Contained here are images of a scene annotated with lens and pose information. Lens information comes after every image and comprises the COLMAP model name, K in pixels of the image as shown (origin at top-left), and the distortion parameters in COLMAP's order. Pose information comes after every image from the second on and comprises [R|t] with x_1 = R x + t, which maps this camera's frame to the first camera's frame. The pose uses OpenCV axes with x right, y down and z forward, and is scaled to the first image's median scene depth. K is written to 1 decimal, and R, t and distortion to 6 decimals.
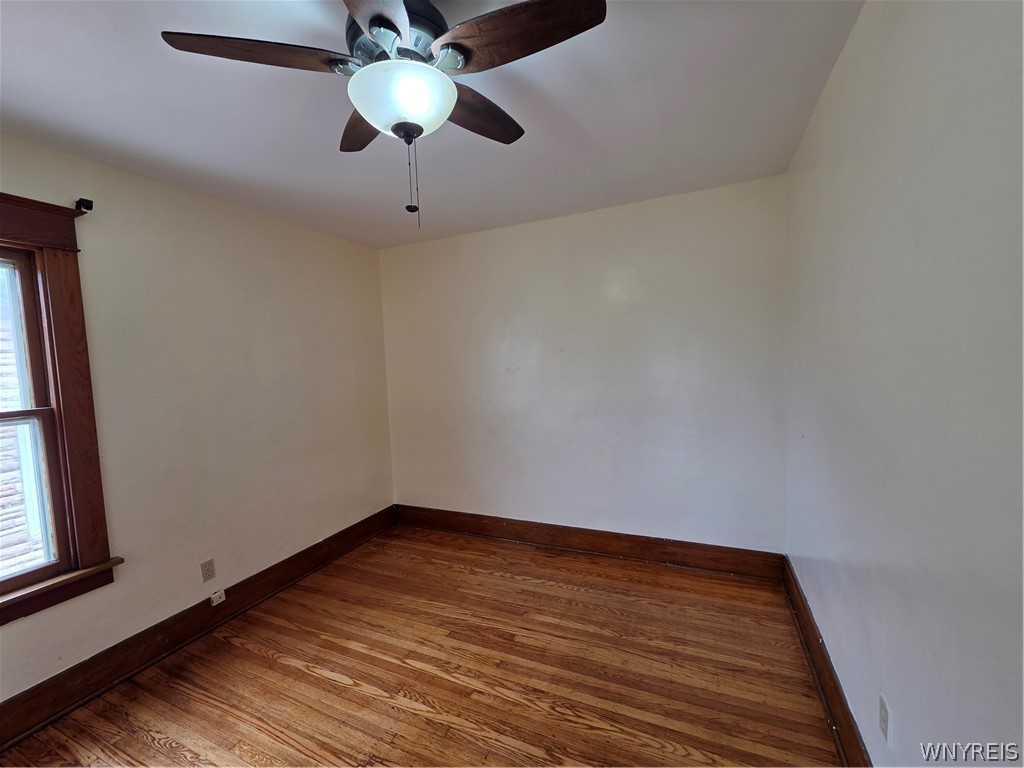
lens RADIAL K [[399.8, 0, 512.9], [0, 399.8, 368.5], [0, 0, 1]] dist [-0.002976, 0.001995]
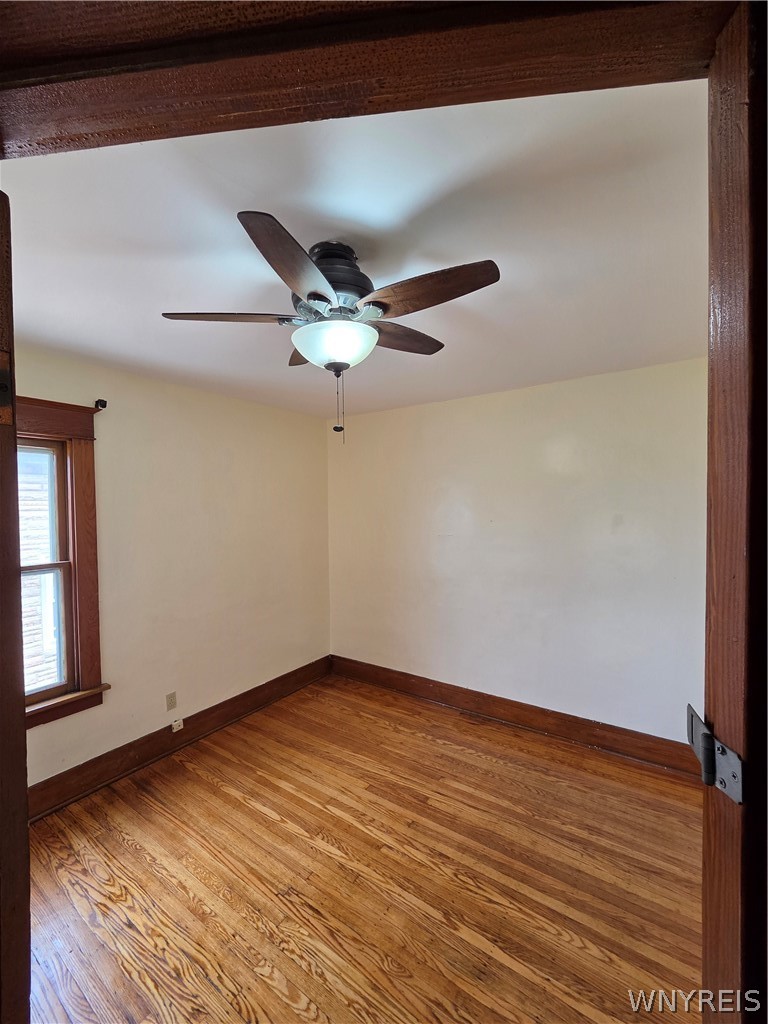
lens RADIAL K [[399.8, 0, 394.0], [0, 399.8, 505.1], [0, 0, 1]] dist [-0.002976, 0.001995]
pose [[0.985666, 0.036633, -0.164686, 0.072339], [-0.041628, 0.998769, -0.026978, -0.085718], [0.163495, 0.033446, 0.985977, -0.093991]]
